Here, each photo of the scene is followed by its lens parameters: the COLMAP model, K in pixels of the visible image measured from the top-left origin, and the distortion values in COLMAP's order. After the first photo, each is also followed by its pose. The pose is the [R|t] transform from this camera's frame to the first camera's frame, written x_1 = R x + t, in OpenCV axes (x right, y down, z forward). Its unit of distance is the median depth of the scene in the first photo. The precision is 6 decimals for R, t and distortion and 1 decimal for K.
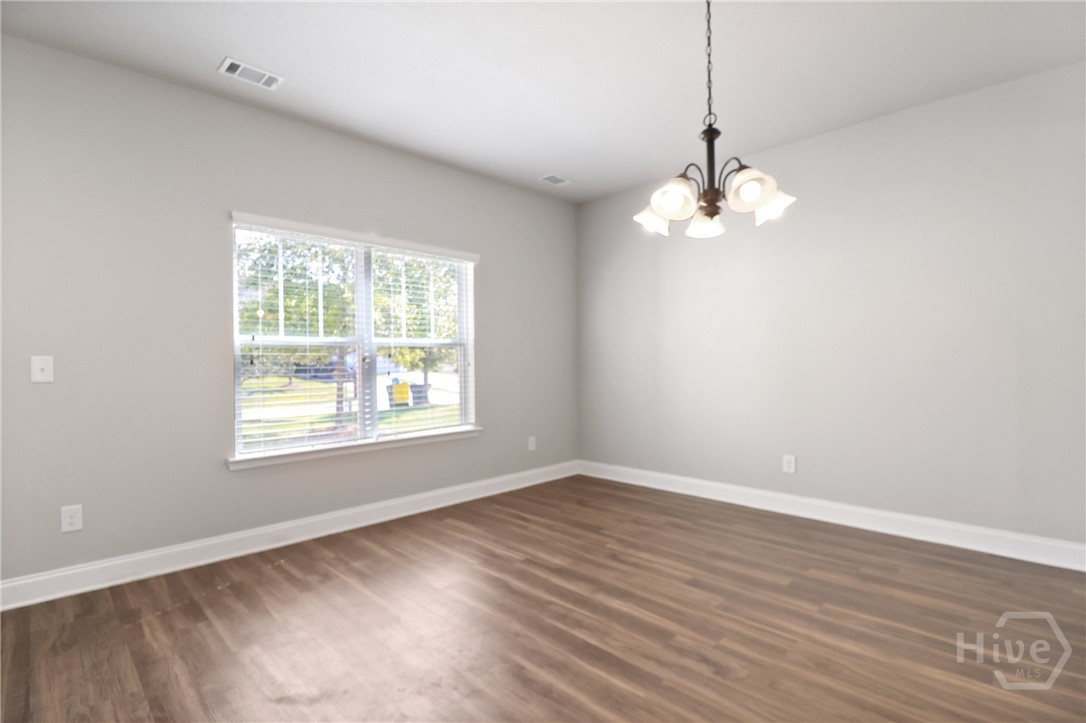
lens RADIAL K [[516.9, 0, 540.2], [0, 516.9, 369.2], [0, 0, 1]] dist [-0.008415, -0.003082]
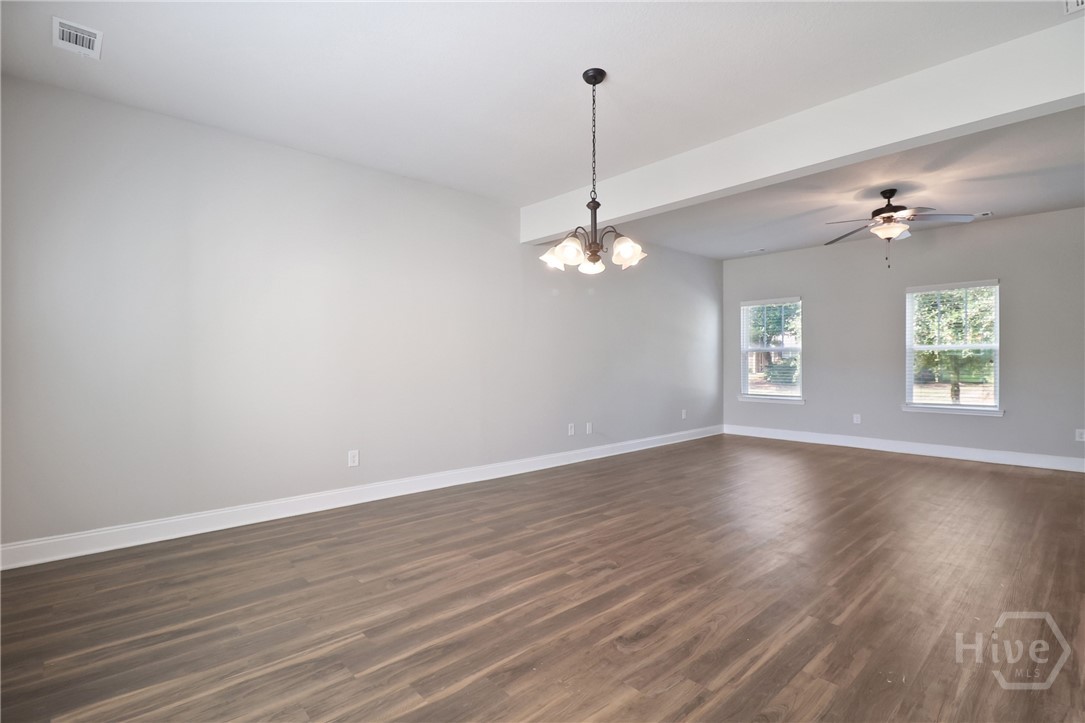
lens RADIAL K [[510.5, 0, 535.0], [0, 510.5, 362.1], [0, 0, 1]] dist [-0.006806, -0.003681]
pose [[0.051019, 0.009549, 0.998652, -0.803516], [0.017111, 0.999799, -0.010434, -0.000211], [-0.998551, 0.017620, 0.050845, 0.789720]]
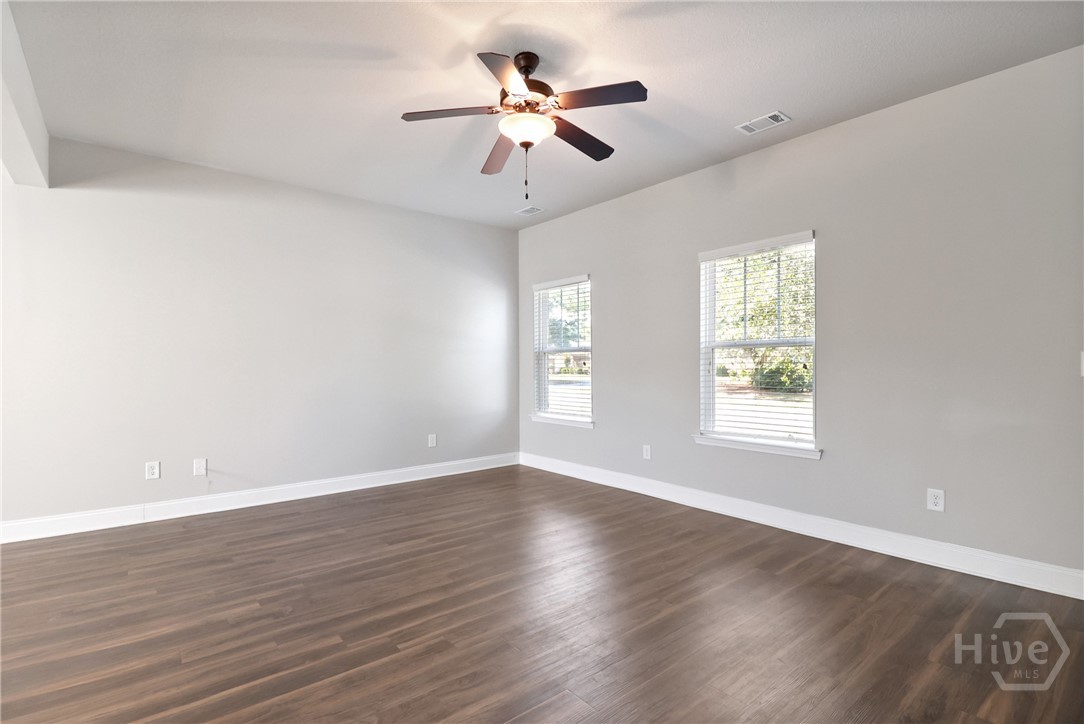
lens RADIAL K [[510.0, 0, 532.8], [0, 510.0, 367.9], [0, 0, 1]] dist [-0.006806, -0.003681]
pose [[0.107481, 0.005617, 0.994191, 0.049821], [0.017580, 0.999817, -0.007550, 0.006289], [-0.994052, 0.018290, 0.107362, -0.457669]]
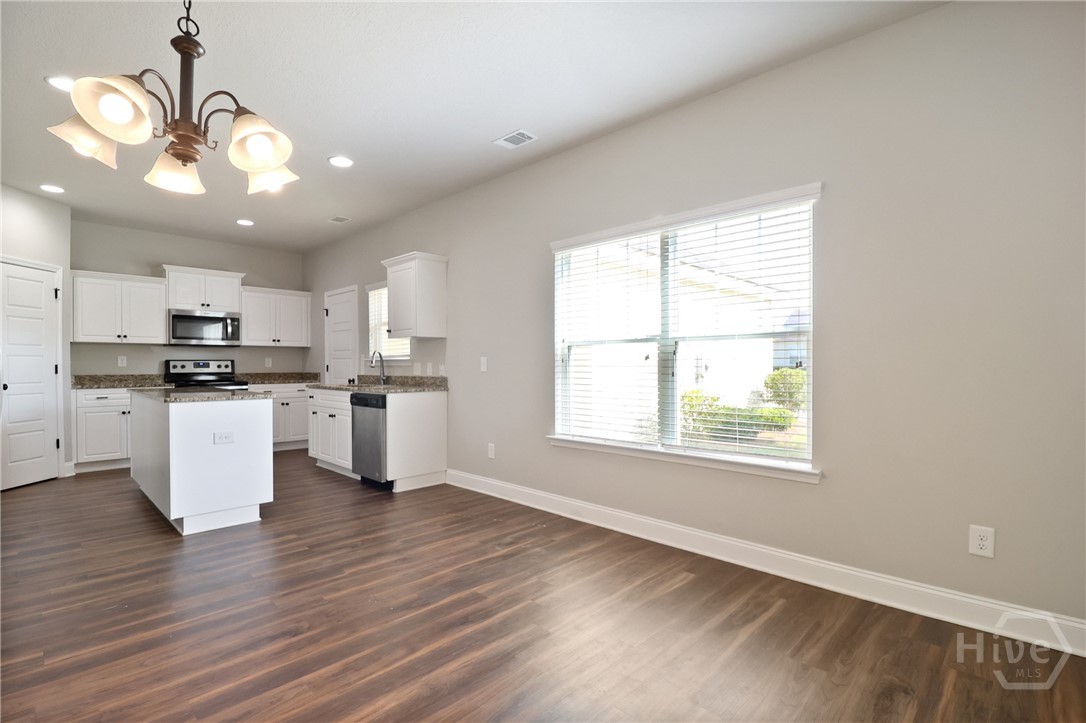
lens RADIAL K [[510.9, 0, 537.1], [0, 510.9, 365.0], [0, 0, 1]] dist [-0.006806, -0.003681]
pose [[0.008613, 0.013115, -0.999877, 0.753025], [-0.012568, 0.999836, 0.013006, -0.019788], [0.999884, 0.012454, 0.008777, 1.066733]]
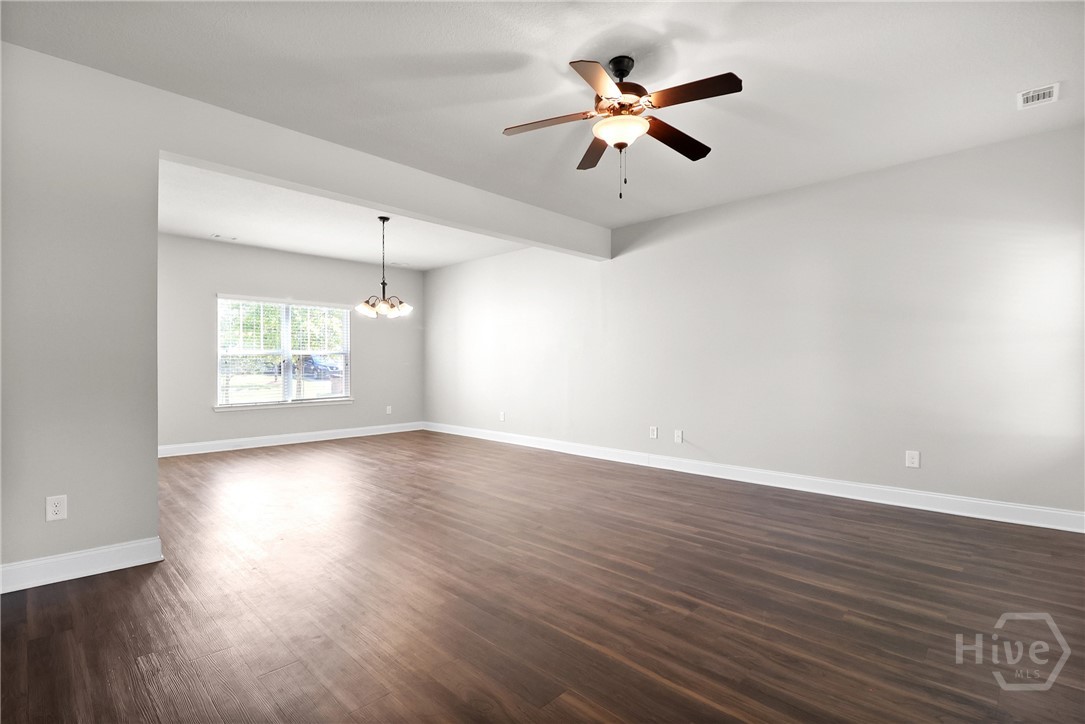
lens RADIAL K [[510.5, 0, 545.5], [0, 510.5, 368.1], [0, 0, 1]] dist [-0.006806, -0.003681]
pose [[0.999699, 0.010002, 0.022409, 0.845785], [-0.009869, 0.999933, -0.006042, 0.013321], [-0.022468, 0.005819, 0.999731, -1.344114]]
